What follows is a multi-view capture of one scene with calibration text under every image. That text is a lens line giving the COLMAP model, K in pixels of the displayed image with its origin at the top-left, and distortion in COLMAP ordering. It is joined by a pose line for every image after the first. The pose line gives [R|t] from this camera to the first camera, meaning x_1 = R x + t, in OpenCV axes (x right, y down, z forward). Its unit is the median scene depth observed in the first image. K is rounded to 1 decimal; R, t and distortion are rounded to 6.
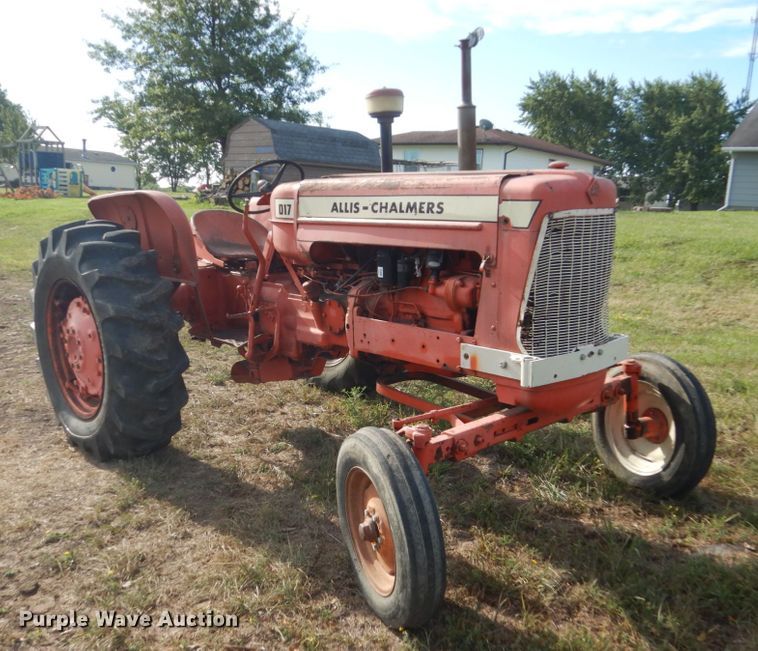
lens RADIAL K [[815.1, 0, 322.2], [0, 815.1, 327.6], [0, 0, 1]] dist [0.003782, -0.018692]
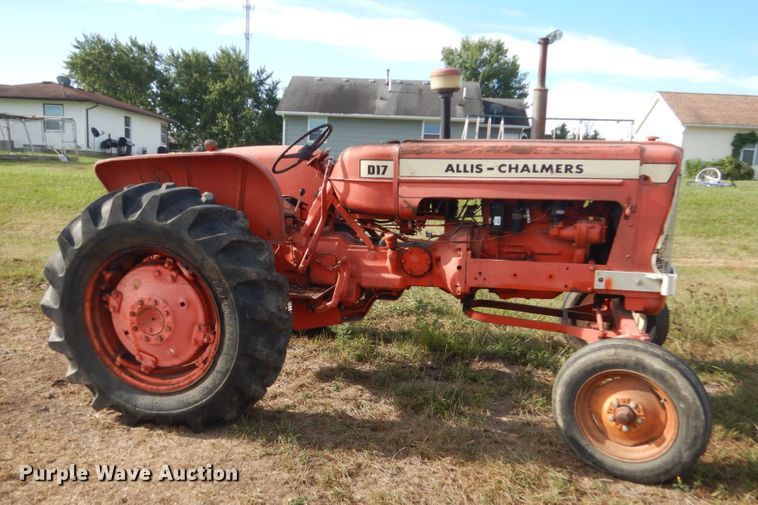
lens RADIAL K [[745.8, 0, 332.2], [0, 745.8, 275.3], [0, 0, 1]] dist [-0.000182, 0.003981]
pose [[0.811195, -0.092245, 0.577454, -0.705155], [0.087388, 0.995514, 0.036267, -0.043770], [-0.578209, 0.021043, 0.815617, 0.205174]]
